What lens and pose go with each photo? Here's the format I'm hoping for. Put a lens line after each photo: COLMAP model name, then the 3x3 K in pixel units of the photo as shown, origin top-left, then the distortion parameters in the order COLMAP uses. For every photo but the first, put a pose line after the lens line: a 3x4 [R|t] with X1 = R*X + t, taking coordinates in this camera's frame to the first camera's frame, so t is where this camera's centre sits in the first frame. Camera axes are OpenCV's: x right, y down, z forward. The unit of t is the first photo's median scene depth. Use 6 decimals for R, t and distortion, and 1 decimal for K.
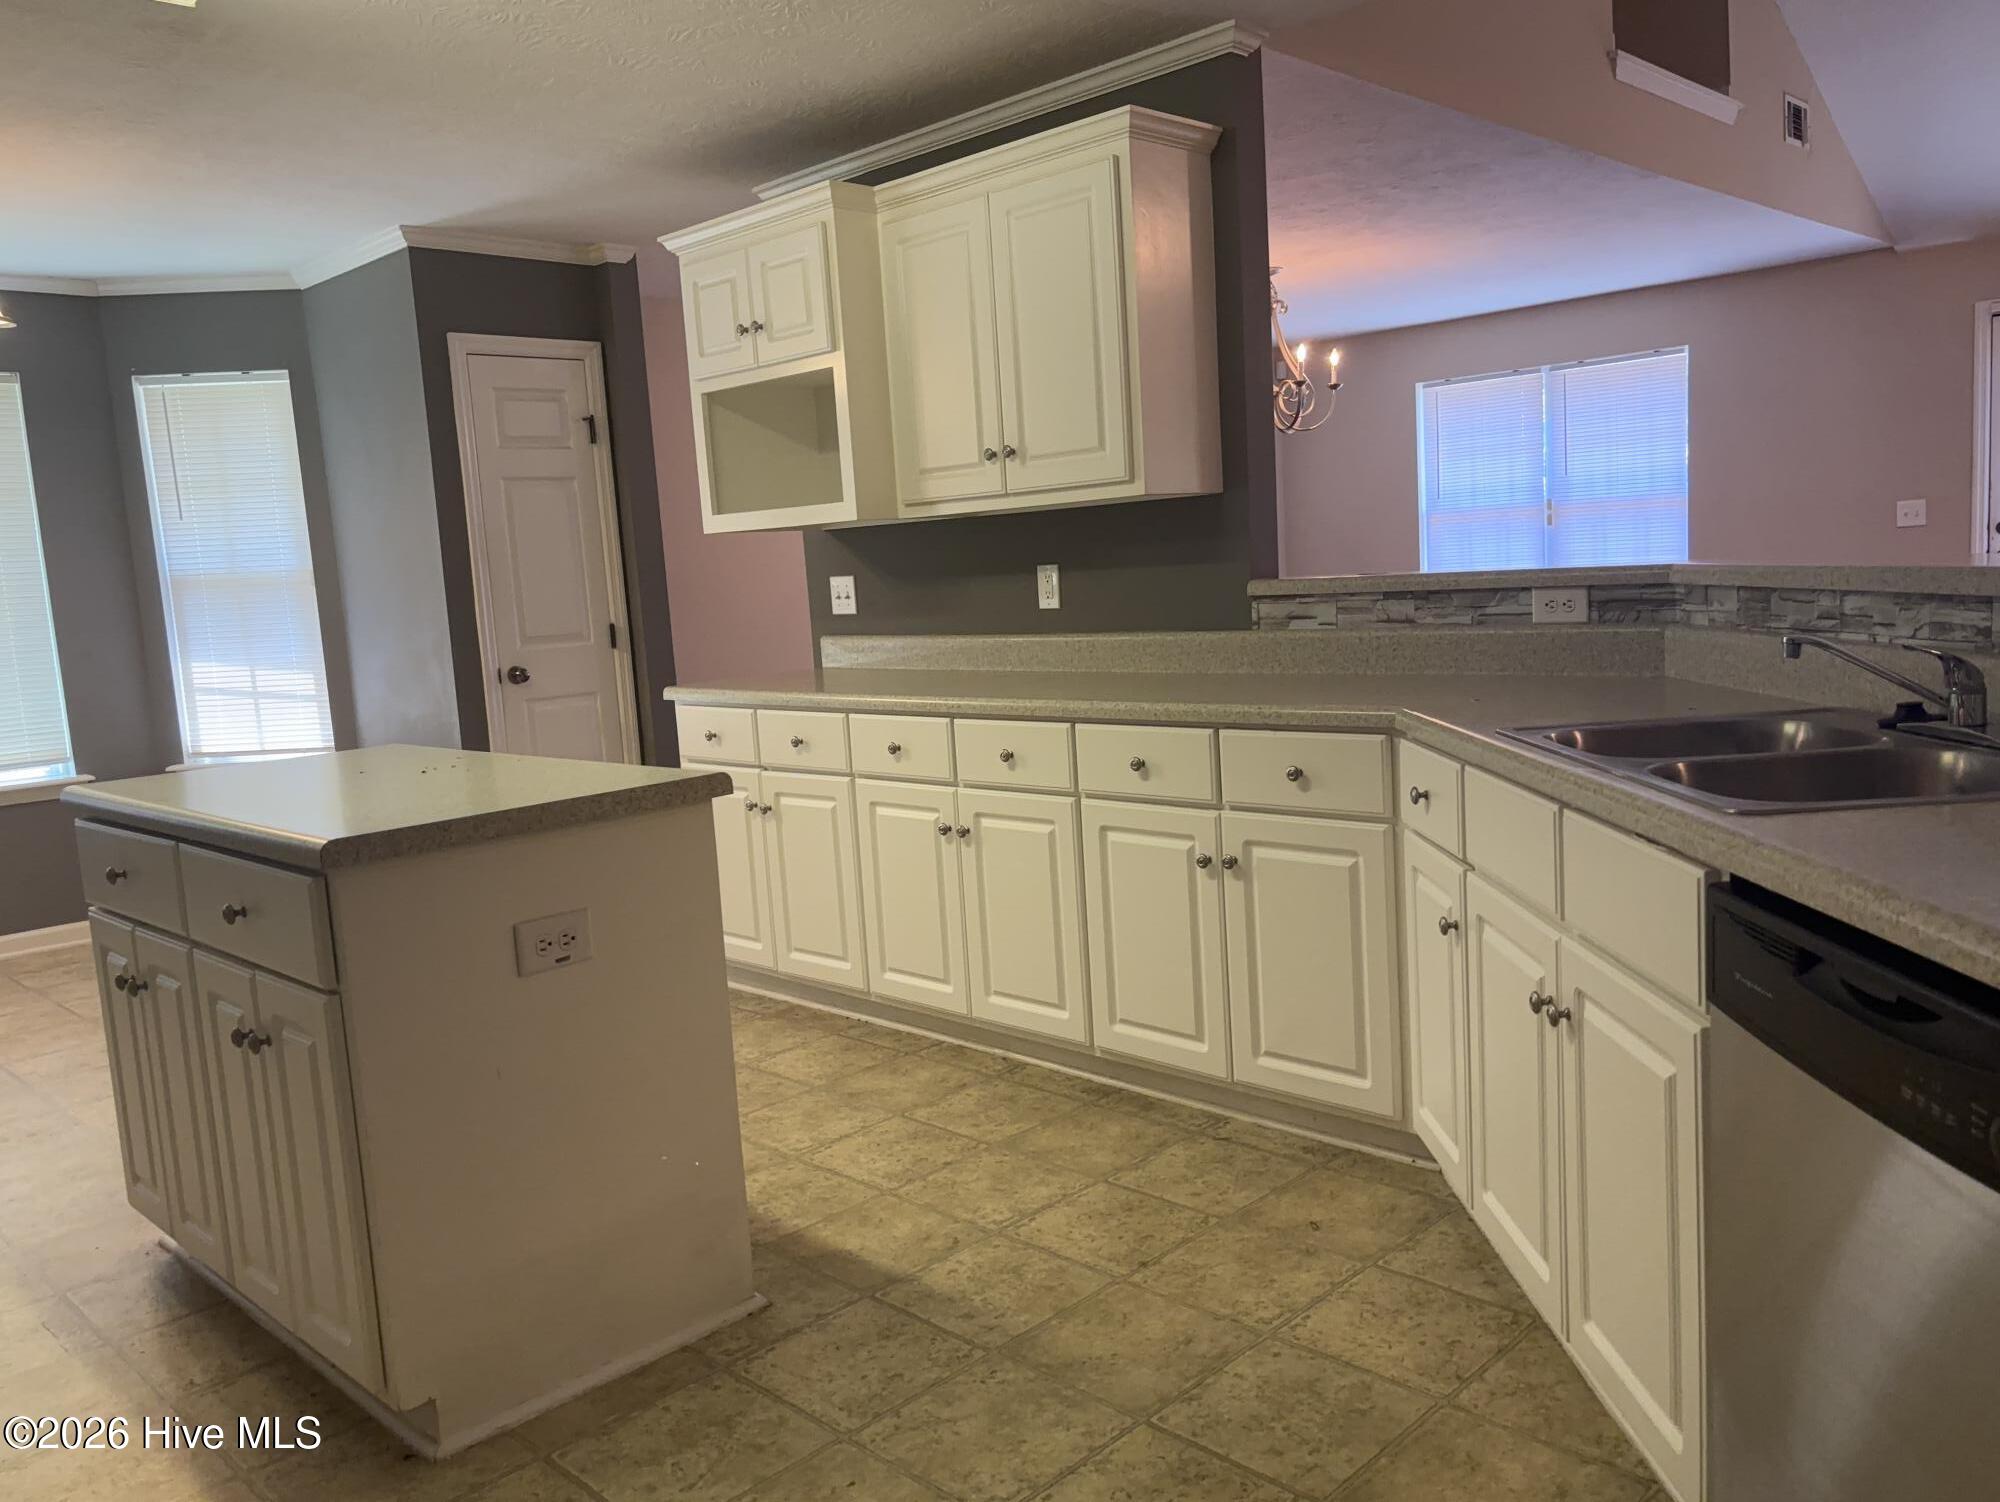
lens RADIAL K [[1537.5, 0, 1000.0], [0, 1537.5, 751.0], [0, 0, 1]] dist [-0.003828, 0.000081]
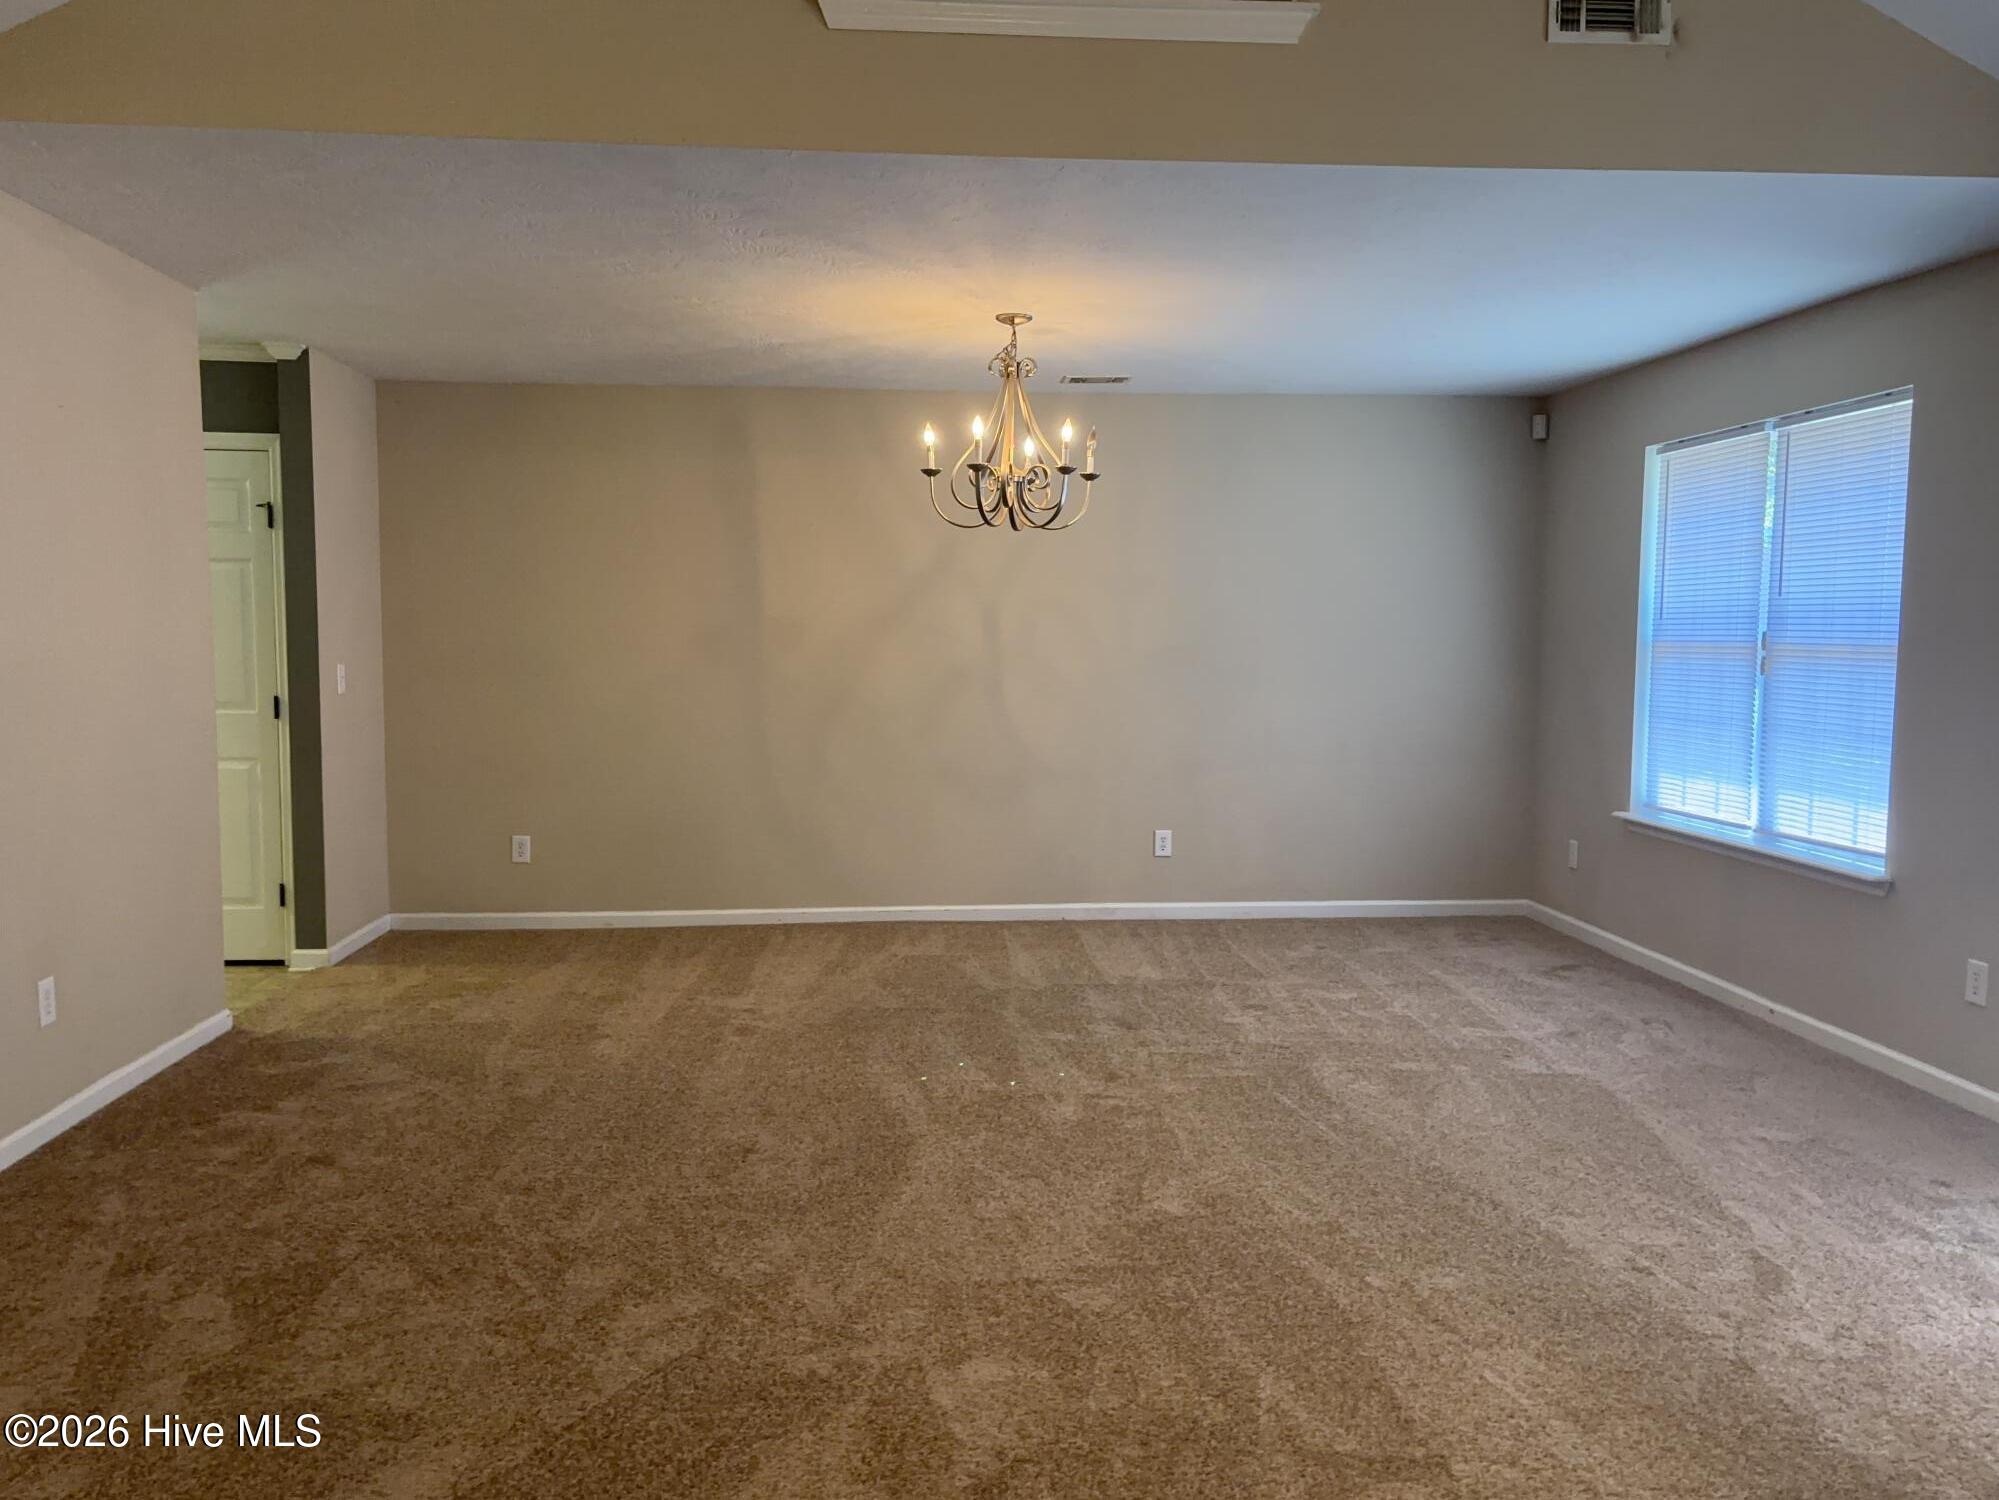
lens RADIAL K [[1536.7, 0, 999.5], [0, 1536.7, 750.0], [0, 0, 1]] dist [-0.003828, 0.000081]
pose [[0.757060, 0.121576, -0.641935, 0.815053], [-0.134734, 0.990466, 0.028687, -0.143625], [0.639302, 0.064773, 0.766223, 0.506350]]
